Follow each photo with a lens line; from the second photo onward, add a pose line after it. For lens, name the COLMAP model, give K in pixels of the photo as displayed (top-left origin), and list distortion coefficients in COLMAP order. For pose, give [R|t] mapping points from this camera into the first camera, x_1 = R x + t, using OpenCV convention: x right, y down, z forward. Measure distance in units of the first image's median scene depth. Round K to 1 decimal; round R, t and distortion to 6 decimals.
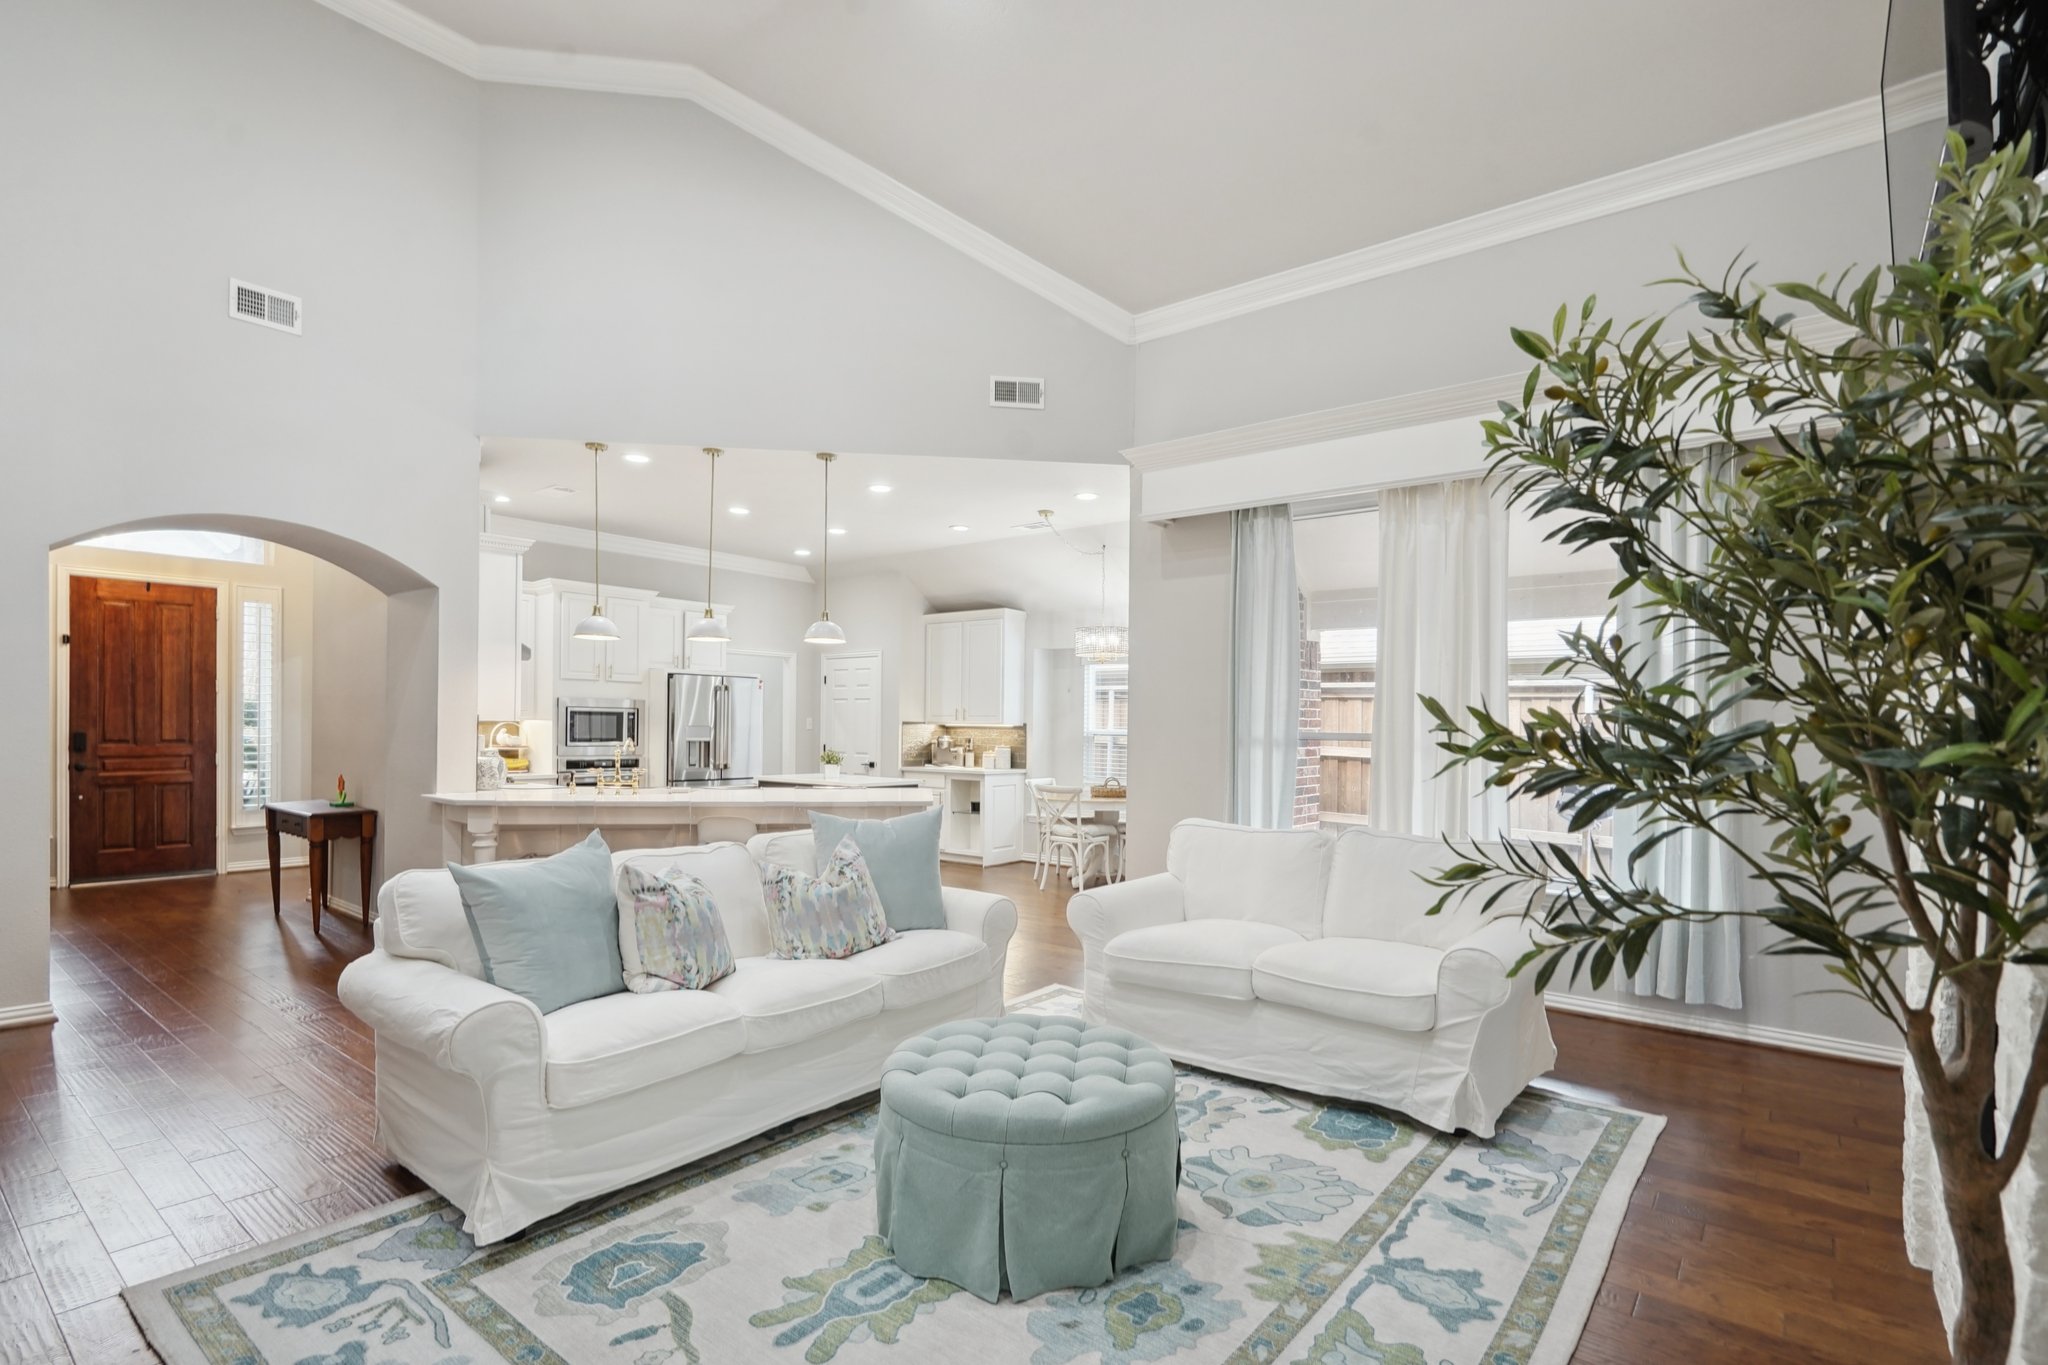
lens RADIAL K [[986.7, 0, 1030.6], [0, 986.7, 729.3], [0, 0, 1]] dist [0.004037, 0.000107]
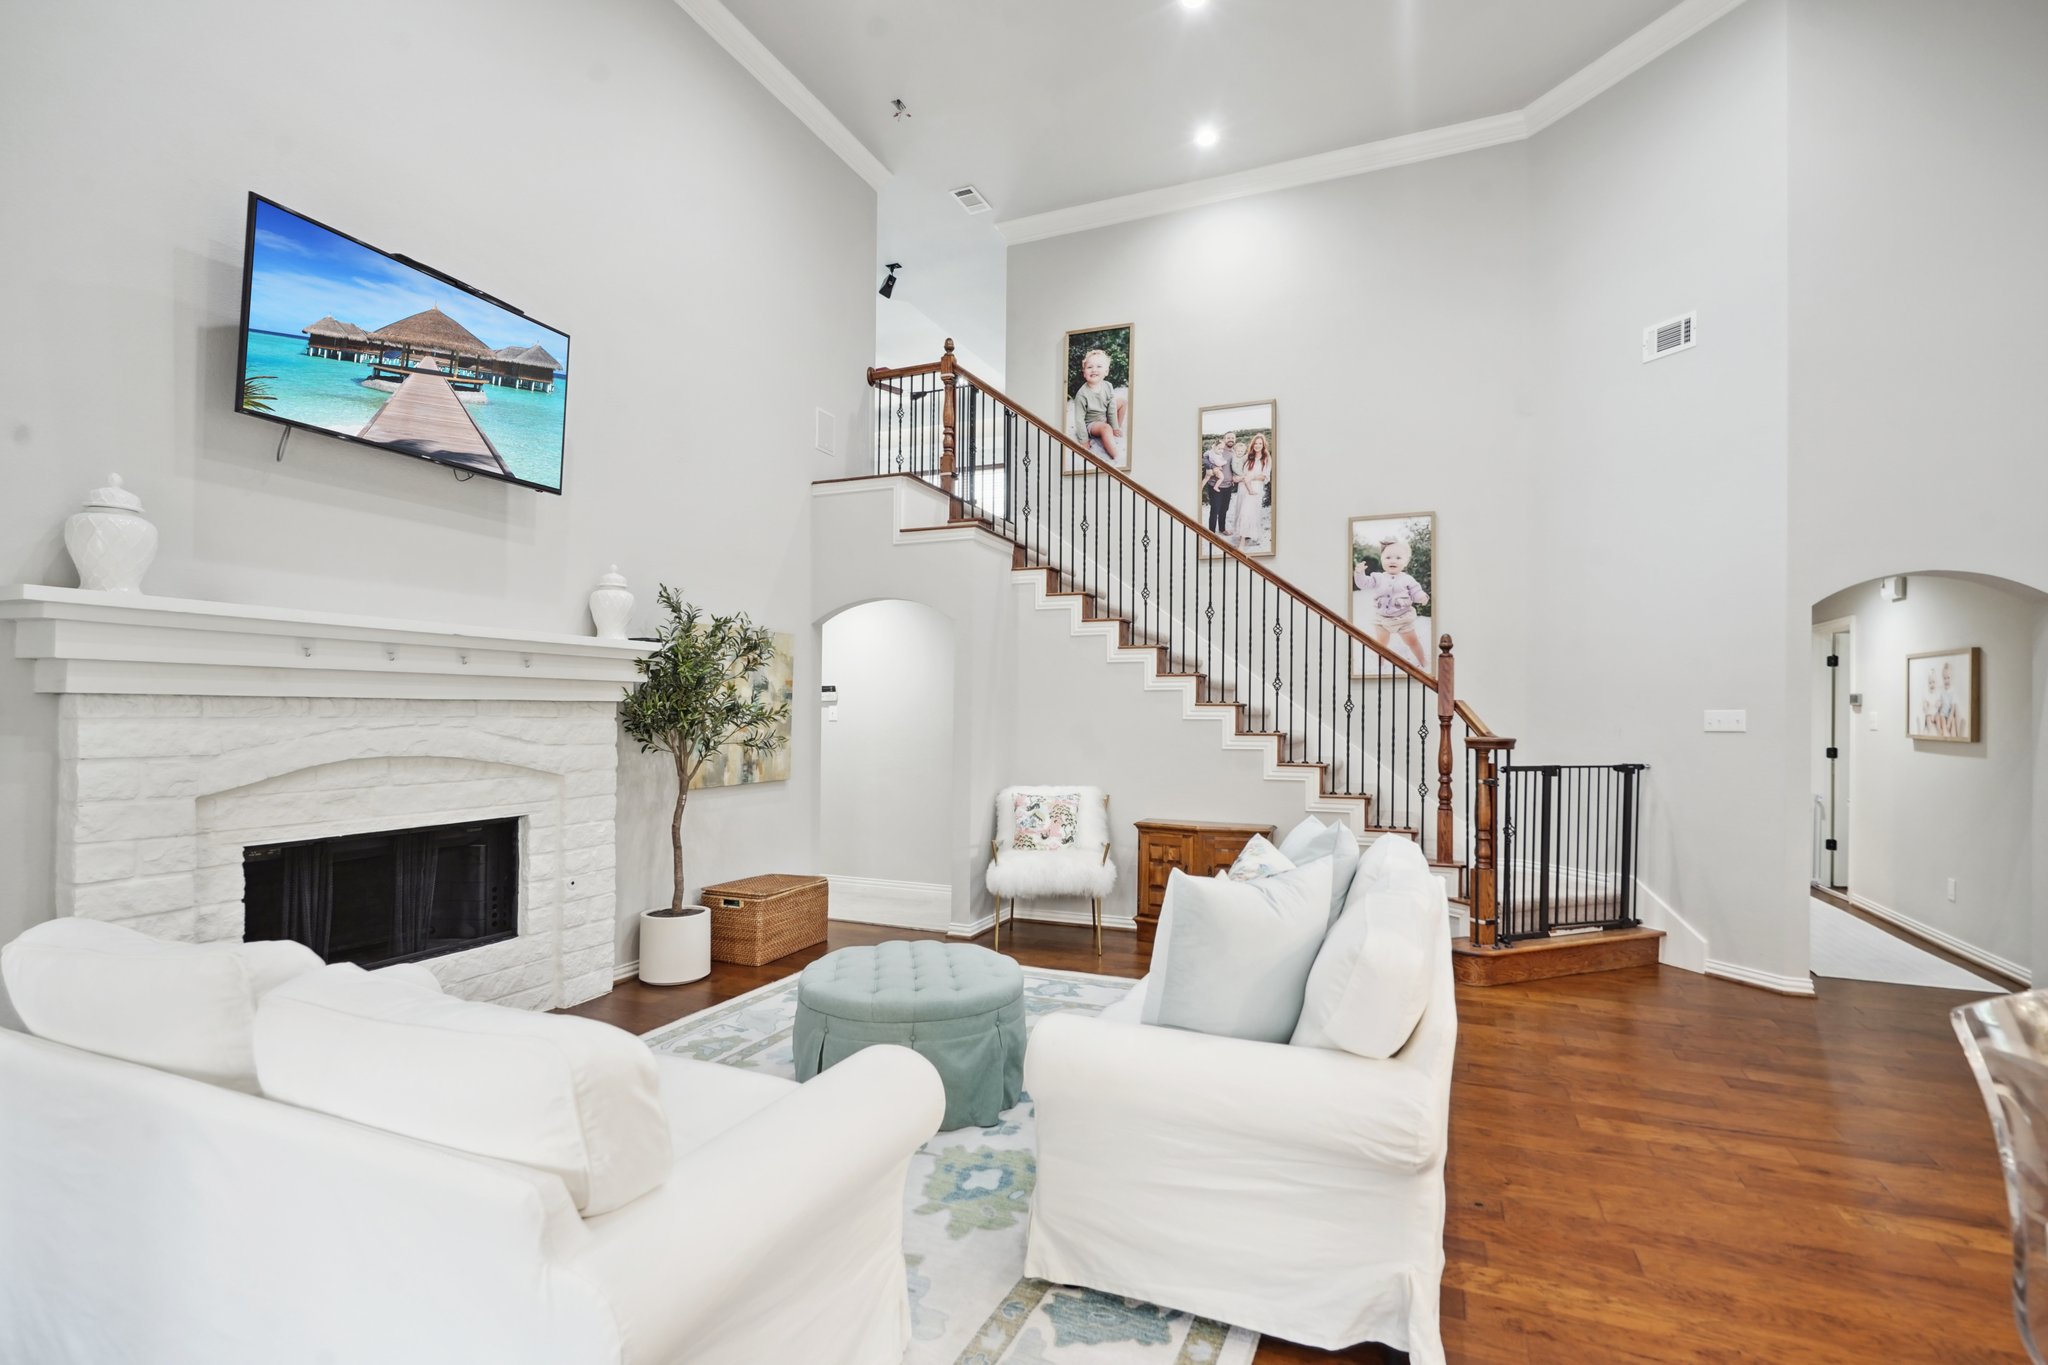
lens RADIAL K [[948.0, 0, 1036.9], [0, 948.0, 703.3], [0, 0, 1]] dist [-0.001232, 0.000269]
pose [[-0.960263, -0.023319, -0.278122, 0.067859], [-0.022895, 0.999726, -0.004774, -0.004606], [0.278157, 0.001783, -0.960534, 0.766301]]
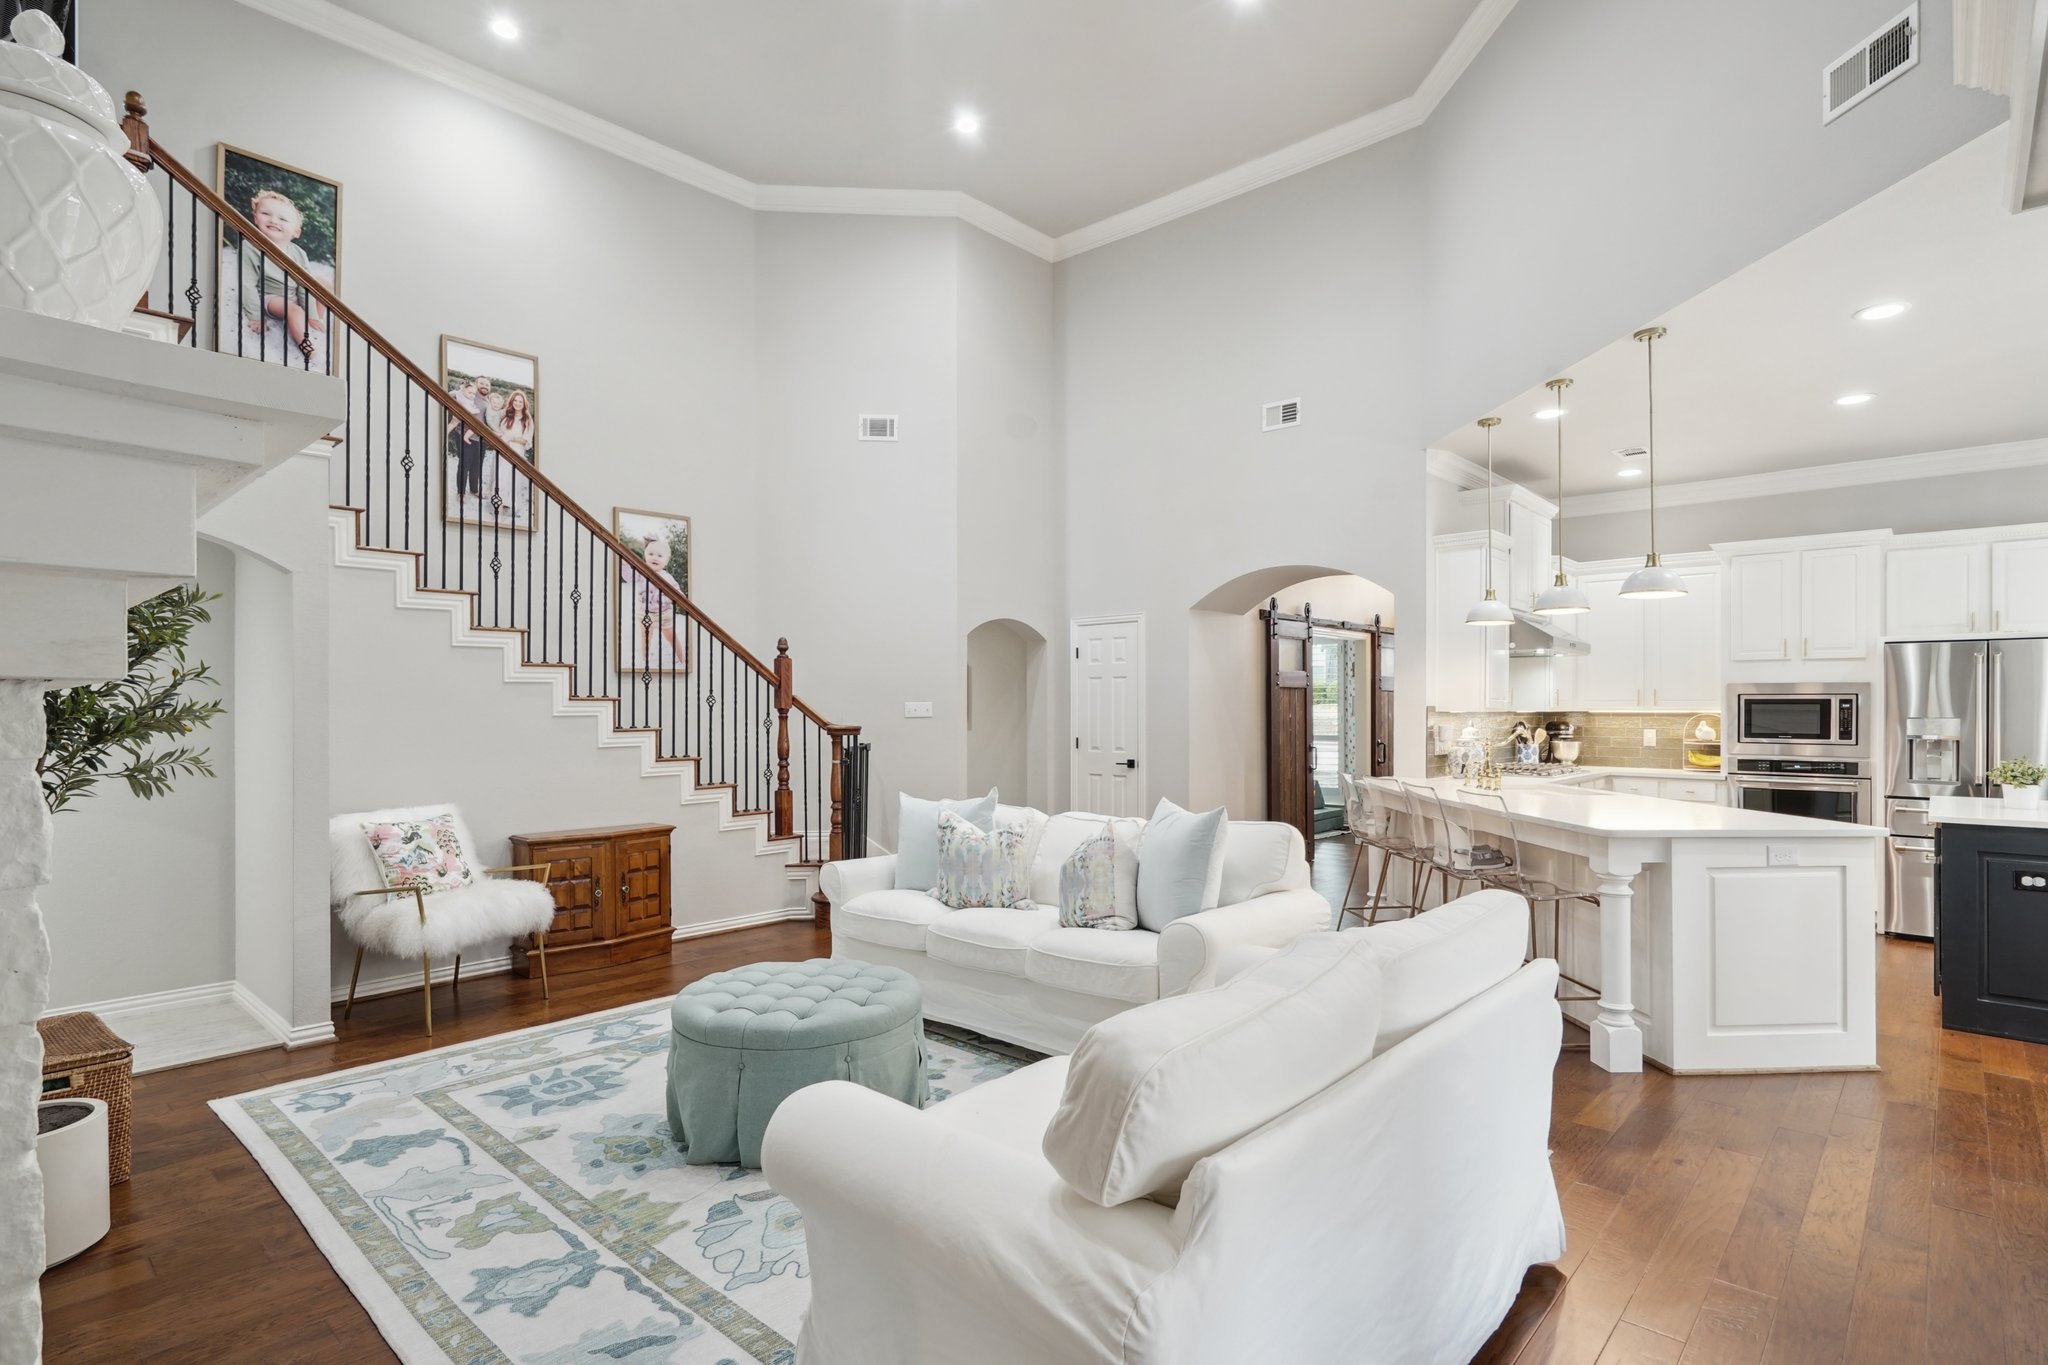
lens RADIAL K [[1015.3, 0, 1031.4], [0, 1015.3, 710.0], [0, 0, 1]] dist [-0.001706, -0.000003]
pose [[-0.064673, -0.009317, -0.997863, 0.413246], [-0.006703, 0.999938, -0.008902, 0.001601], [0.997884, 0.006113, -0.064731, 0.463079]]
